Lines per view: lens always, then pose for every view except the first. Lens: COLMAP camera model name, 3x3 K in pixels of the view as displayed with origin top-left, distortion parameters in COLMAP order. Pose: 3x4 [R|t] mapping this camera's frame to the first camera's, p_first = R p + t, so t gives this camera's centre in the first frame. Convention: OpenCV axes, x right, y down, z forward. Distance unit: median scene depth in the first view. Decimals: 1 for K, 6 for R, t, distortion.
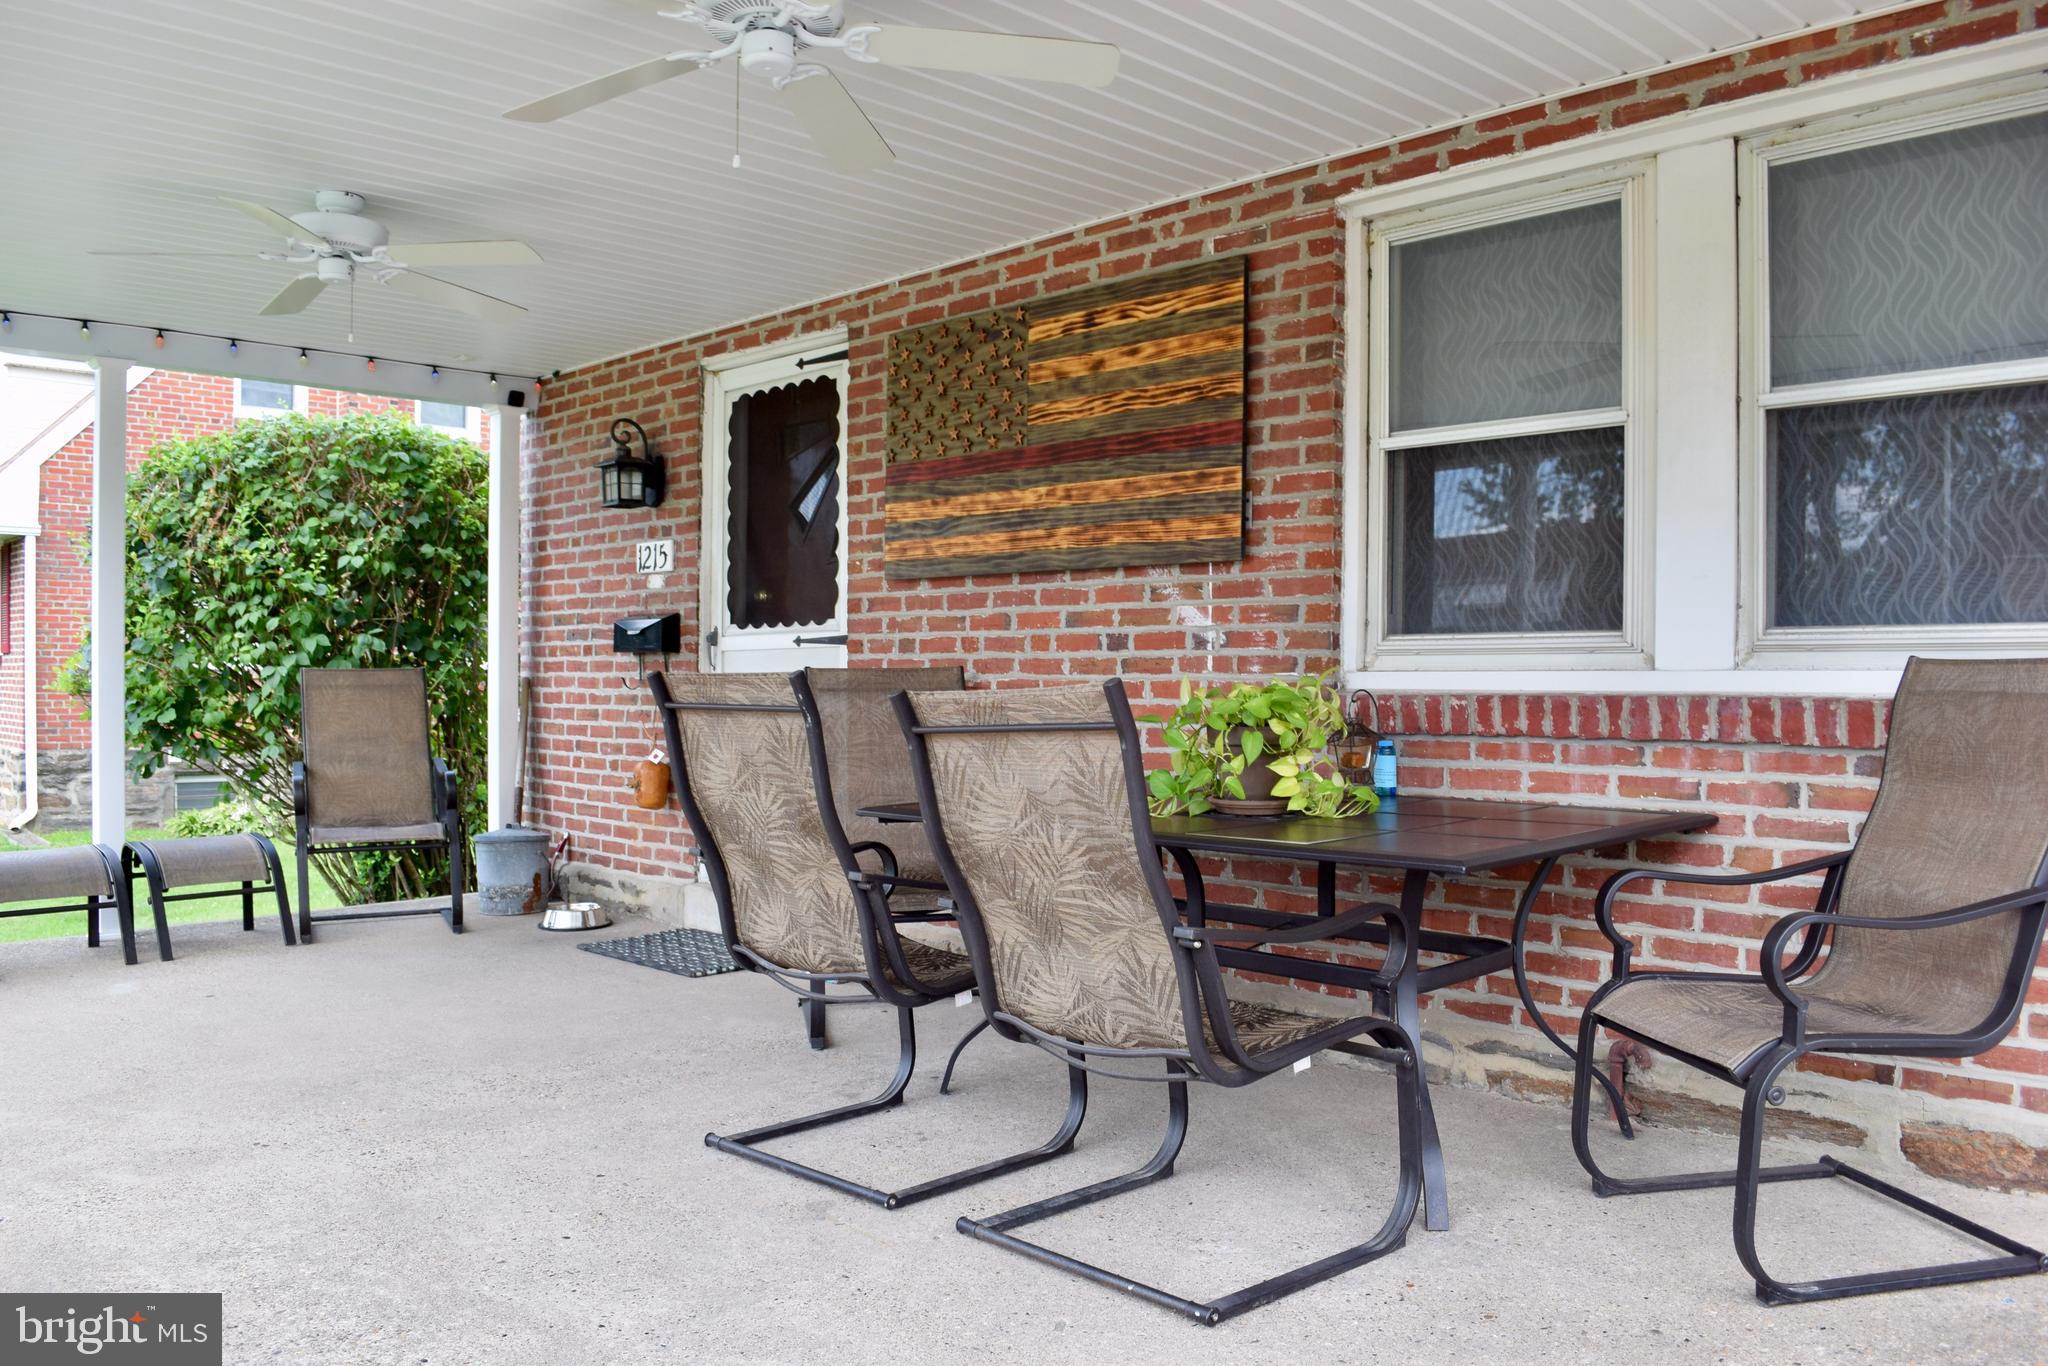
lens RADIAL K [[1618.4, 0, 1014.6], [0, 1618.4, 692.3], [0, 0, 1]] dist [-0.087519, 0.016011]
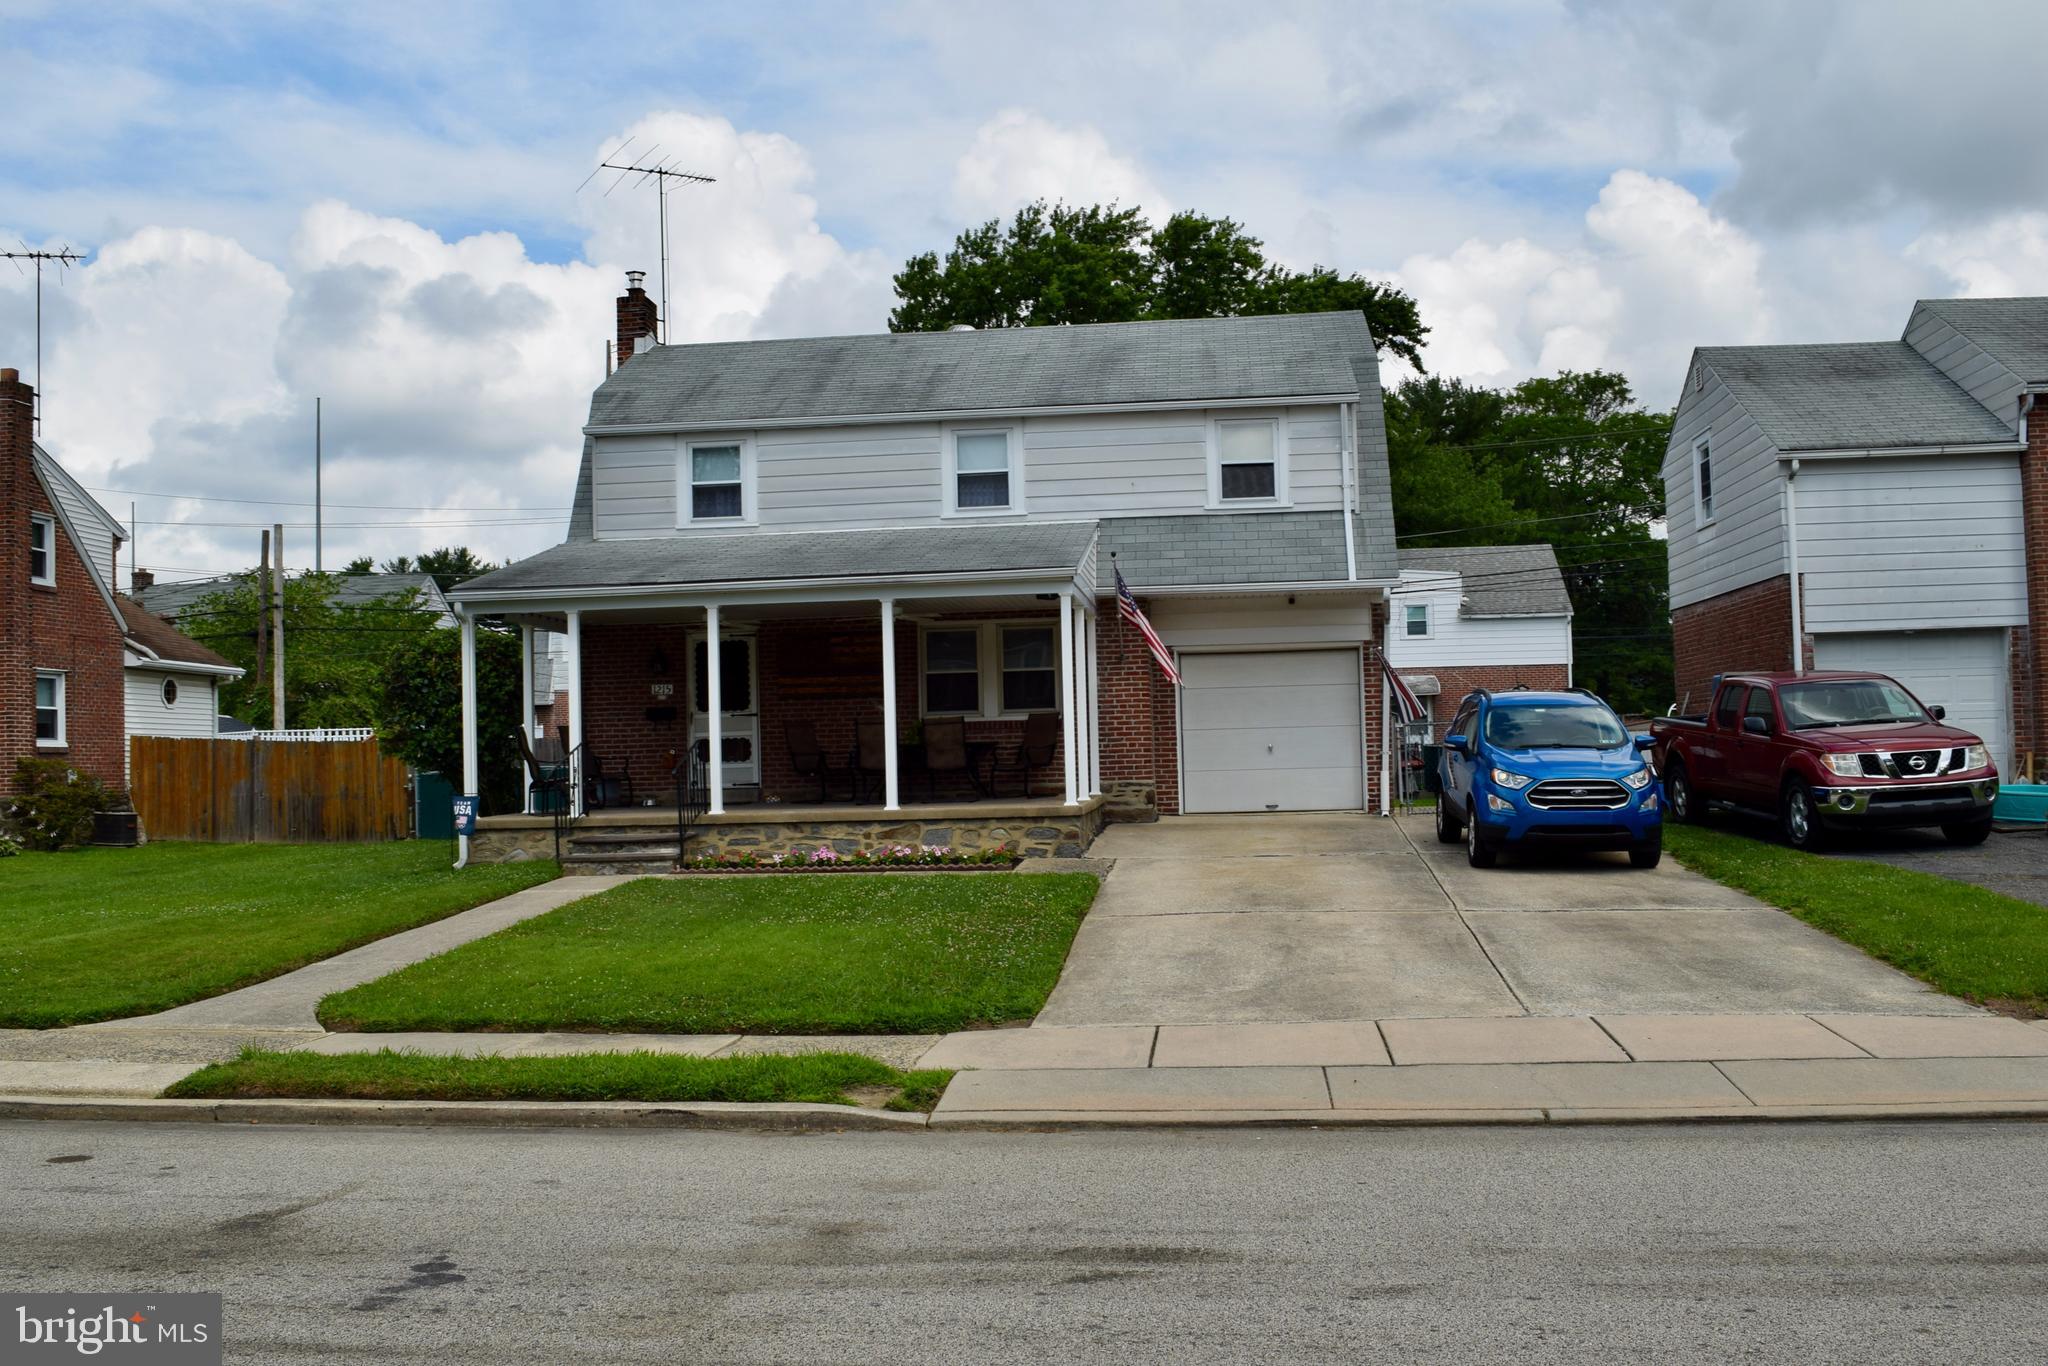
lens RADIAL K [[1876.8, 0, 1012.9], [0, 1876.8, 683.5], [0, 0, 1]] dist [-0.079944, 0.000000]
pose [[0.764287, 0.006177, 0.644847, -2.762926], [0.033087, 0.998261, -0.048778, 0.141362], [-0.644027, 0.058617, 0.762753, -2.999537]]
